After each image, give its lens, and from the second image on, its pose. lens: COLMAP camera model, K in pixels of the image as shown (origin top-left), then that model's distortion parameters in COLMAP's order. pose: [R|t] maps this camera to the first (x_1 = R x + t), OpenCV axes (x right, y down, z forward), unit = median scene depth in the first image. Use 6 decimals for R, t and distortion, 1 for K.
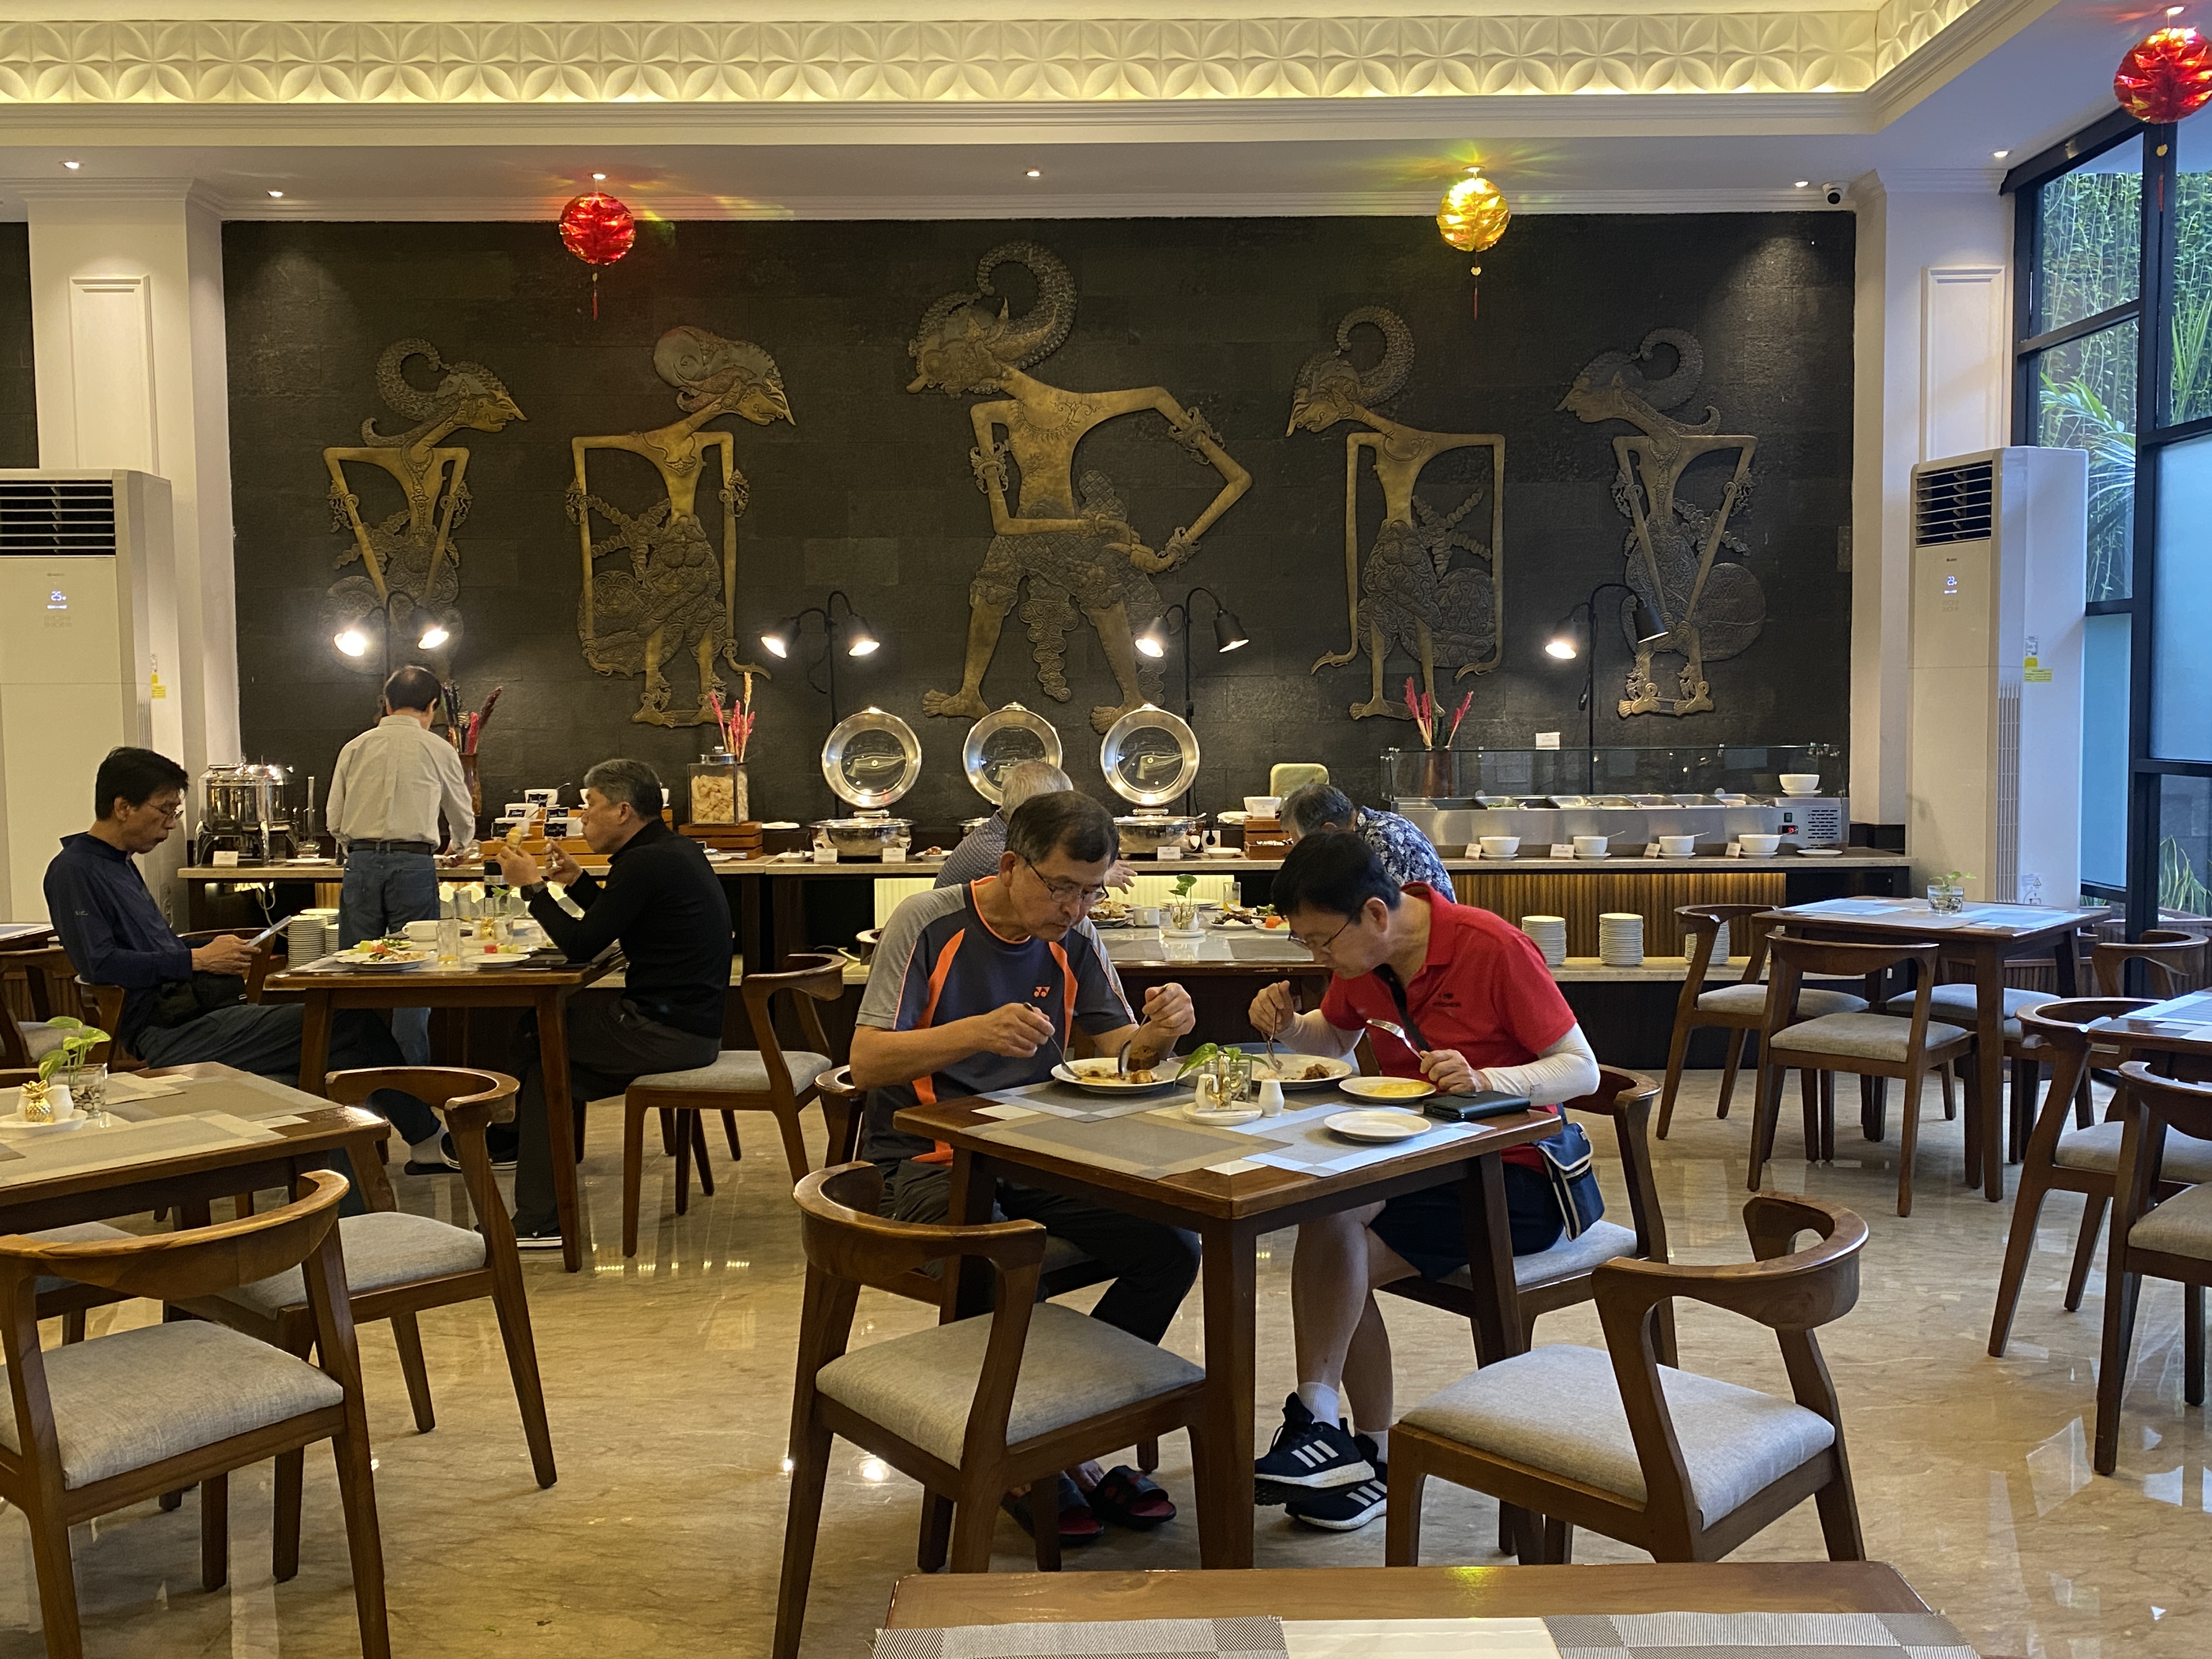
lens RADIAL K [[2024.1, 0, 1106.5], [0, 2024.1, 826.0], [0, 0, 1]] dist [0.107634, 0.000000]
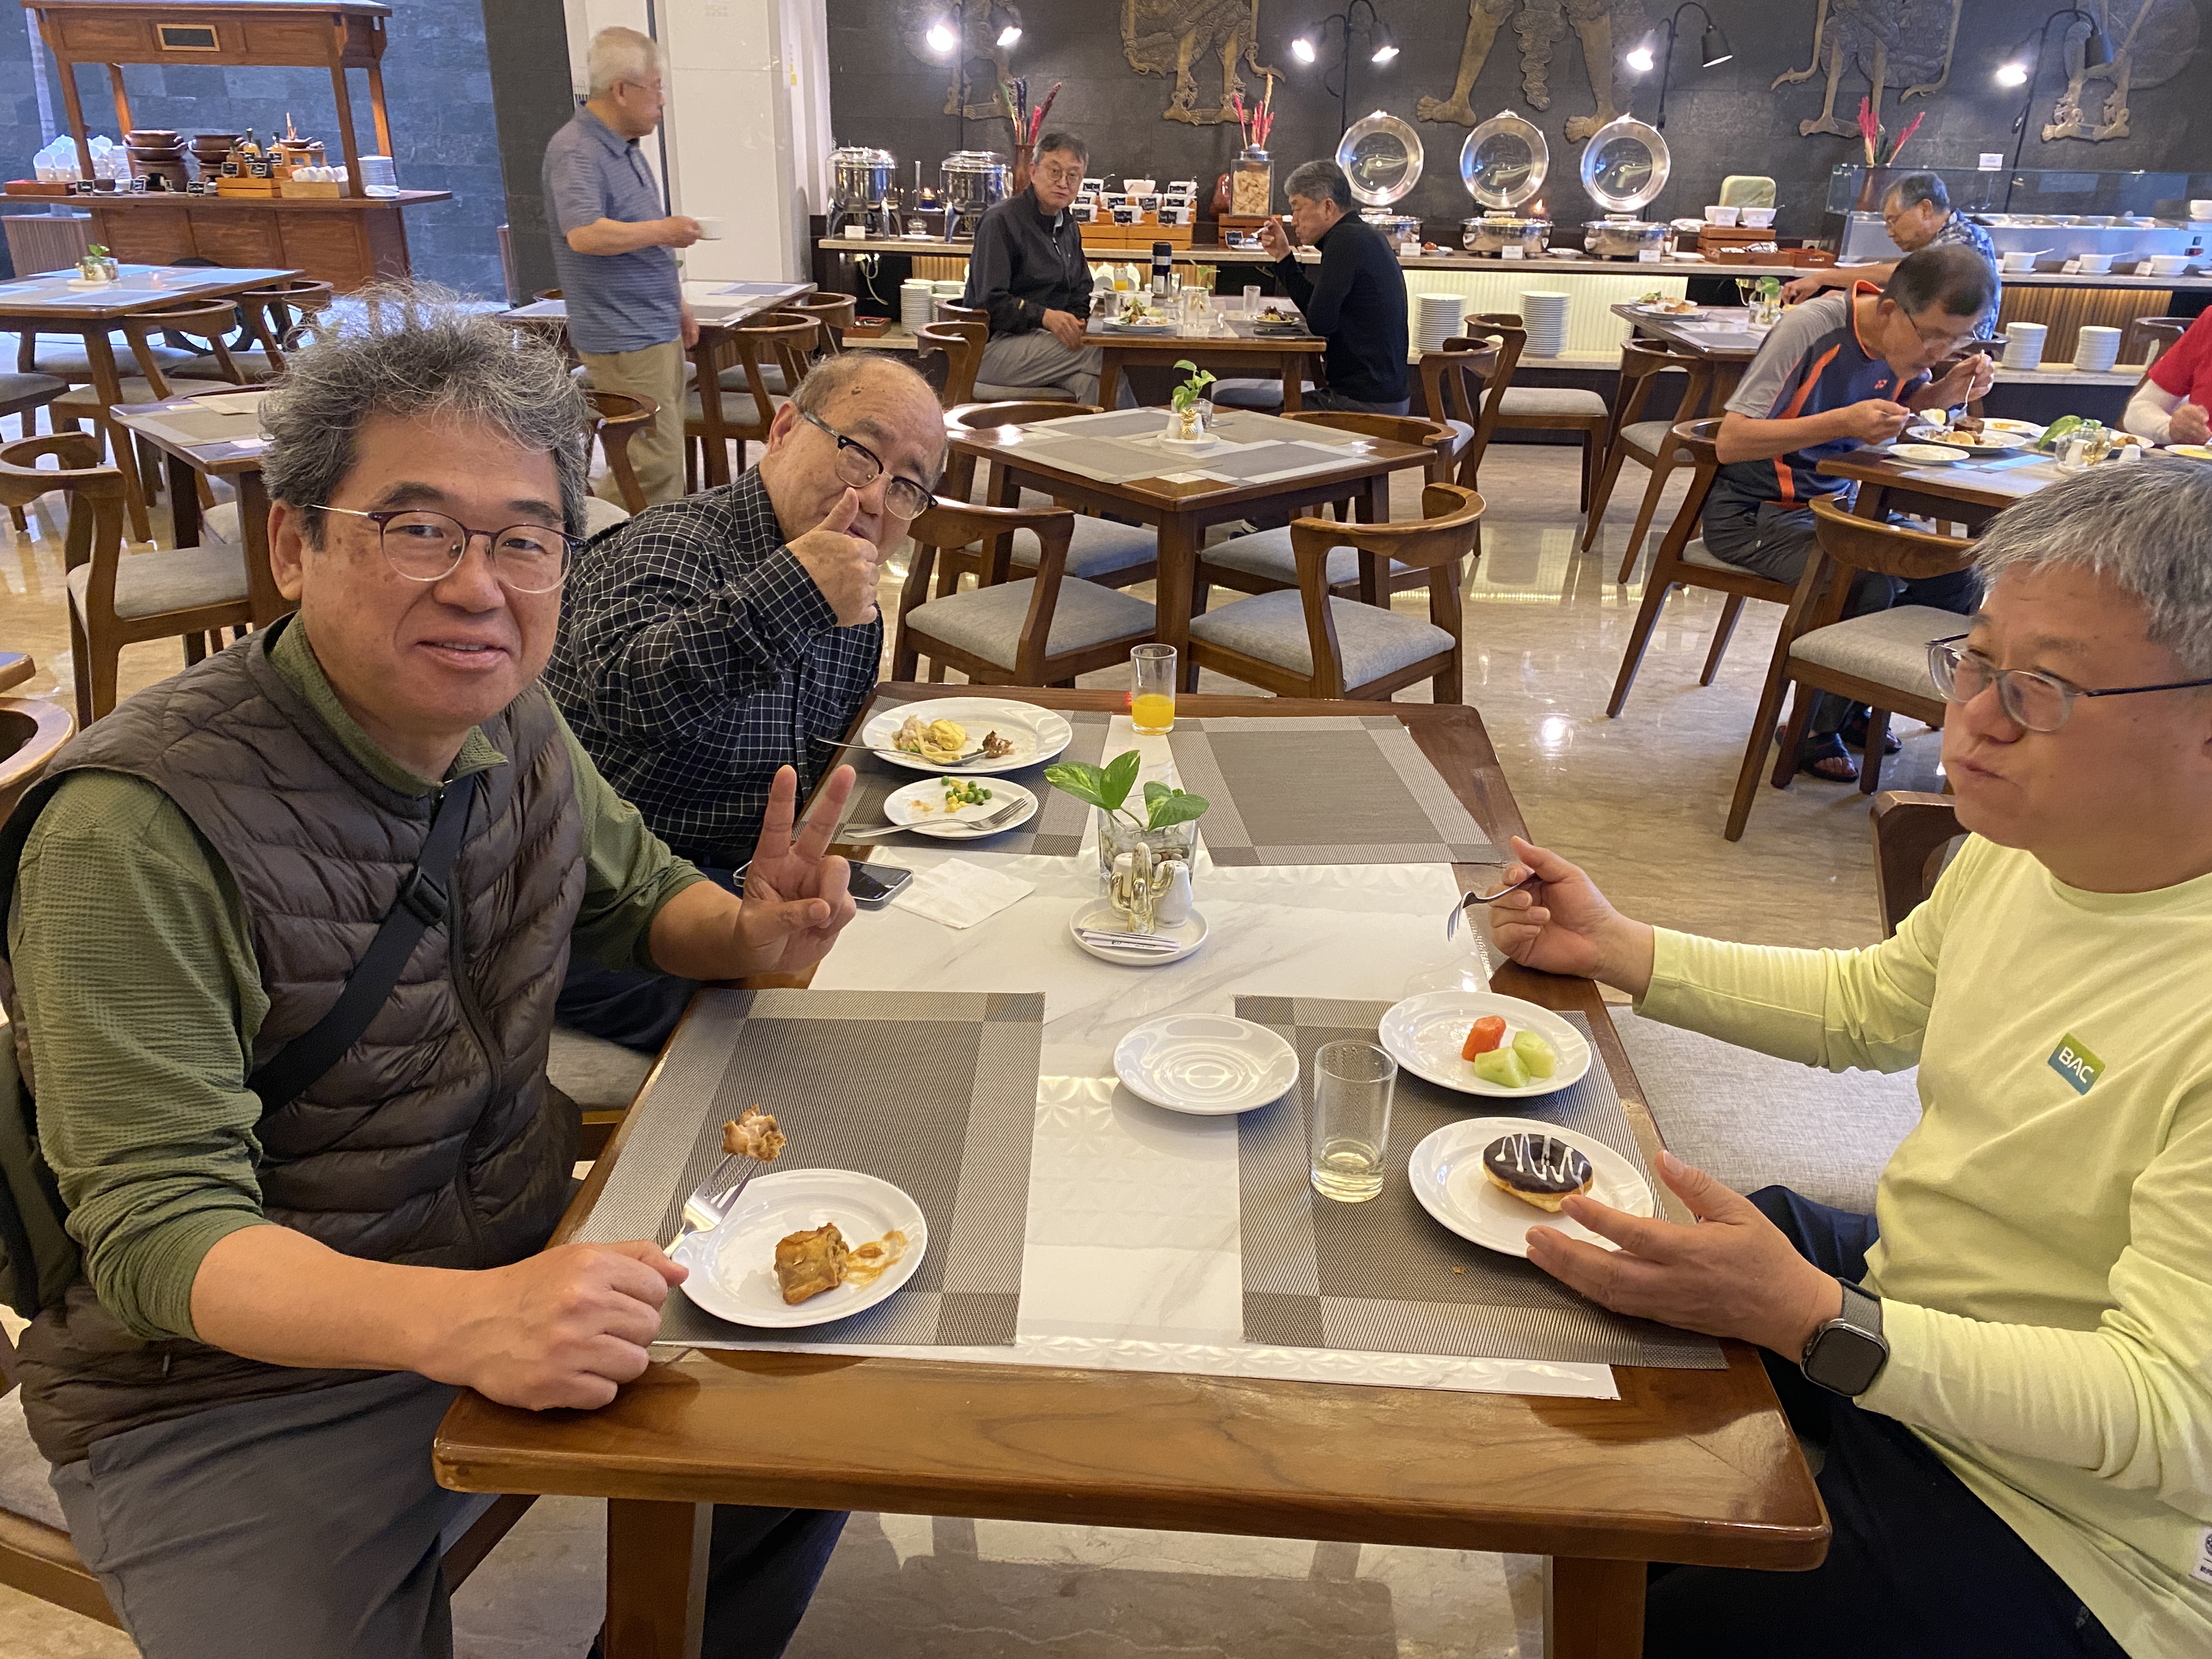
lens RADIAL K [[1665.0, 0, 1105.5], [0, 1665.0, 832.2], [0, 0, 1]] dist [0.017905, -0.012813]
pose [[0.997337, 0.053500, -0.049559, -0.199868], [-0.033109, 0.937670, 0.345948, 0.001901], [0.064978, -0.343385, 0.936944, -0.032436]]
